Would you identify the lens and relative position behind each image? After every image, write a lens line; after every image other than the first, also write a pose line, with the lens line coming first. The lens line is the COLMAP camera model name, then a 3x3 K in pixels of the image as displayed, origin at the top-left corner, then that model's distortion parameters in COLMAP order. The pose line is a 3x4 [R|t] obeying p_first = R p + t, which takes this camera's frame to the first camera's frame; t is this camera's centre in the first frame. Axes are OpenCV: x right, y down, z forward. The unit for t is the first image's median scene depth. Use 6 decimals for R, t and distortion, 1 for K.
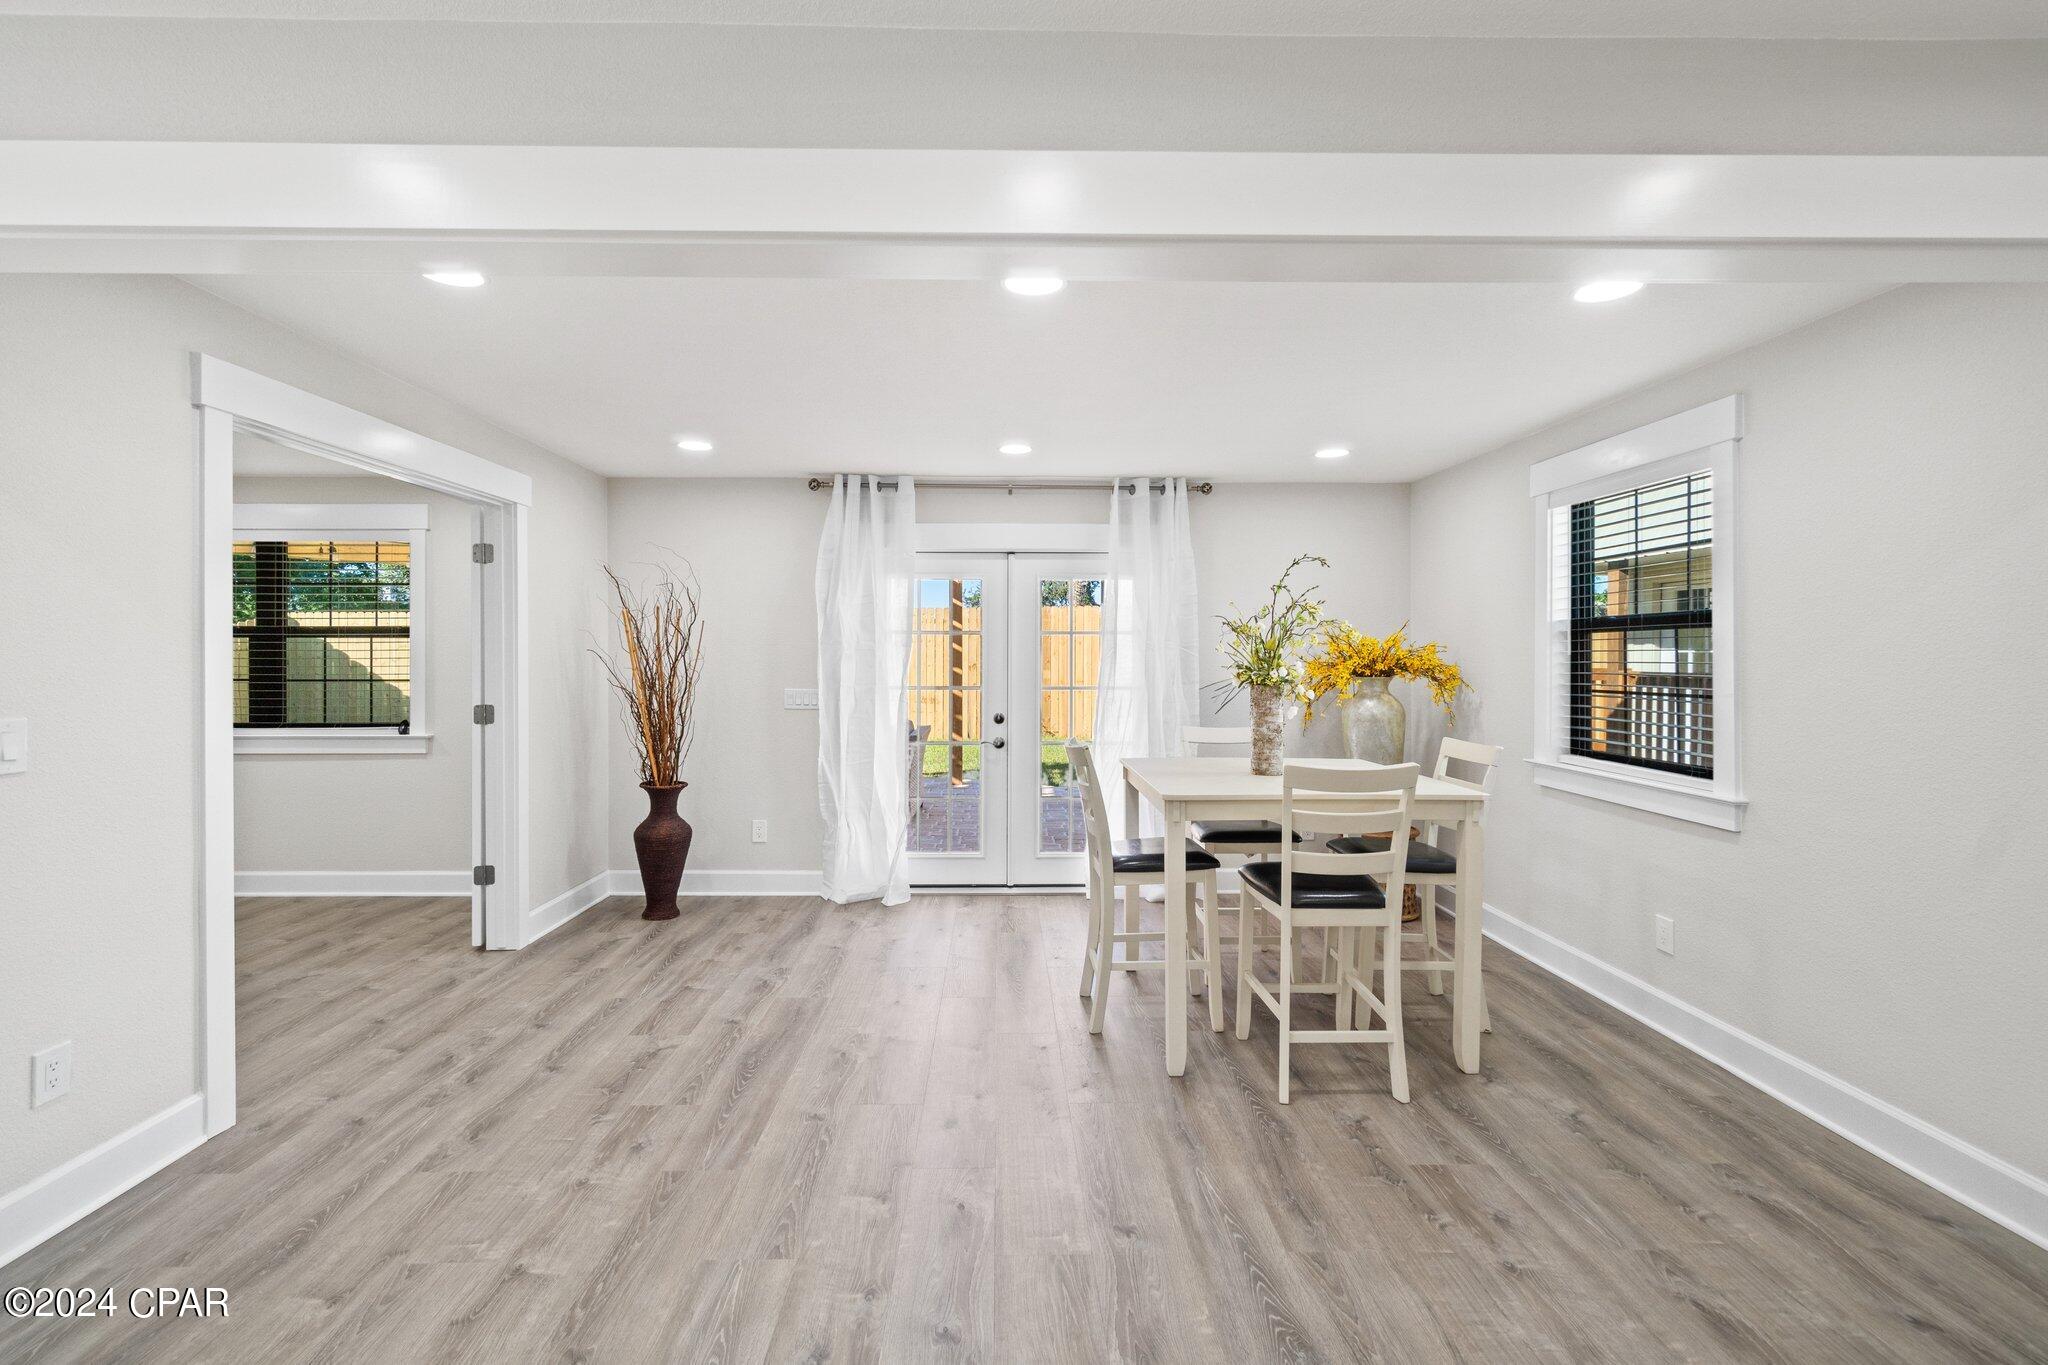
lens RADIAL K [[884.4, 0, 1016.0], [0, 884.4, 657.8], [0, 0, 1]] dist [-0.001777, -0.000197]
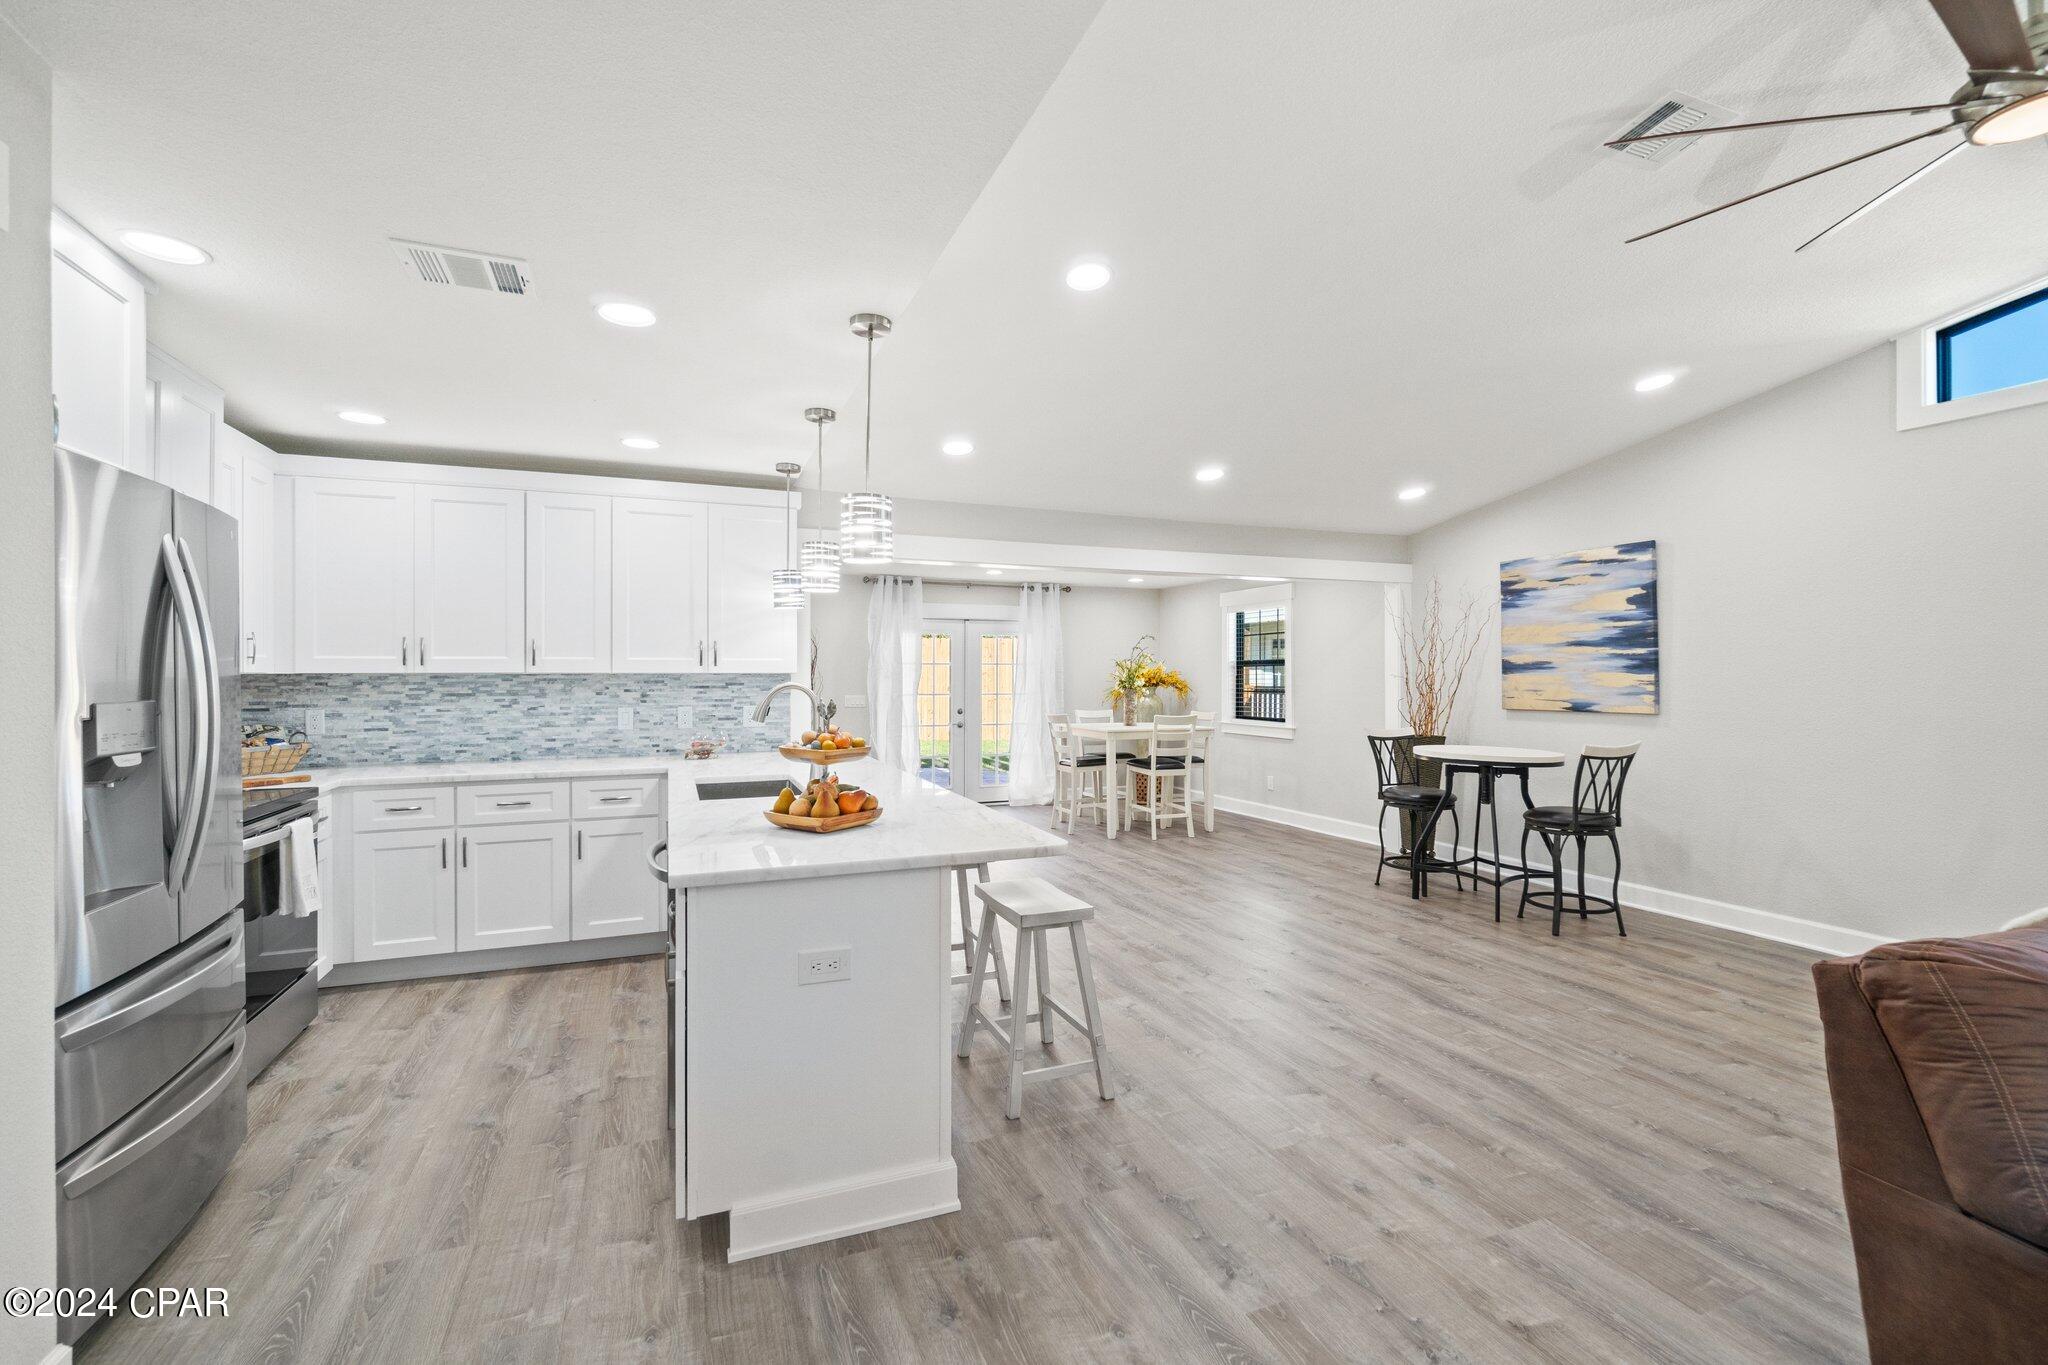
lens RADIAL K [[884.4, 0, 1016.5], [0, 884.4, 666.0], [0, 0, 1]] dist [-0.001777, -0.000197]
pose [[0.935228, 0.003457, 0.354029, -0.615149], [0.002377, 0.999868, -0.016044, 0.005919], [-0.354038, 0.015846, 0.935097, -0.813164]]
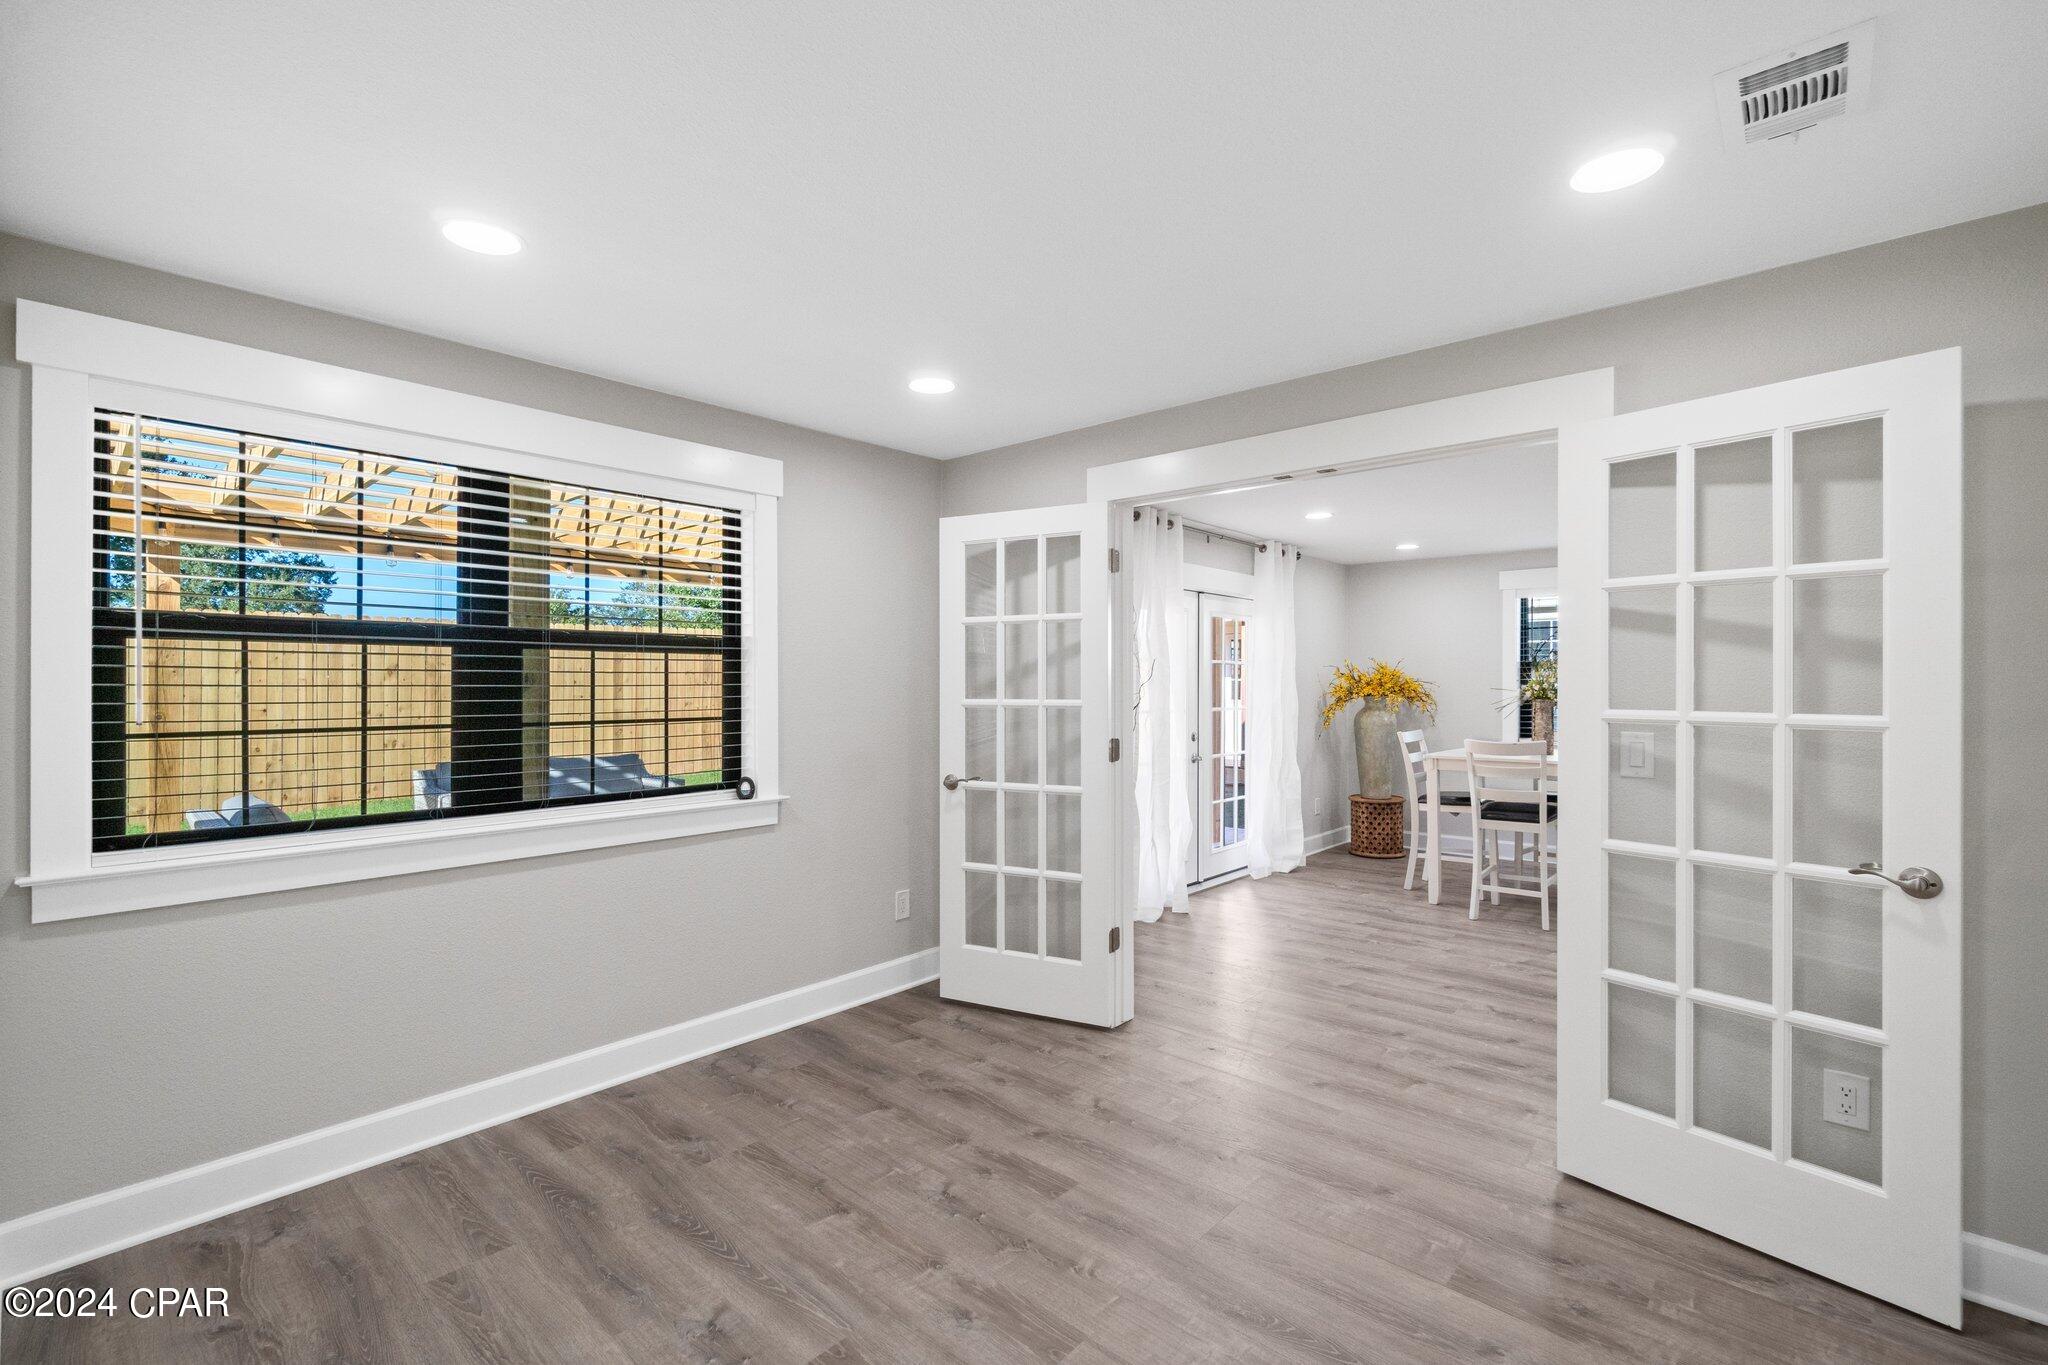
lens RADIAL K [[884.4, 0, 1041.5], [0, 884.4, 665.1], [0, 0, 1]] dist [-0.001777, -0.000197]
pose [[0.683360, 0.014319, 0.729941, -1.102902], [0.005613, 0.999675, -0.024866, 0.003993], [-0.730060, 0.021089, 0.683058, 0.407852]]
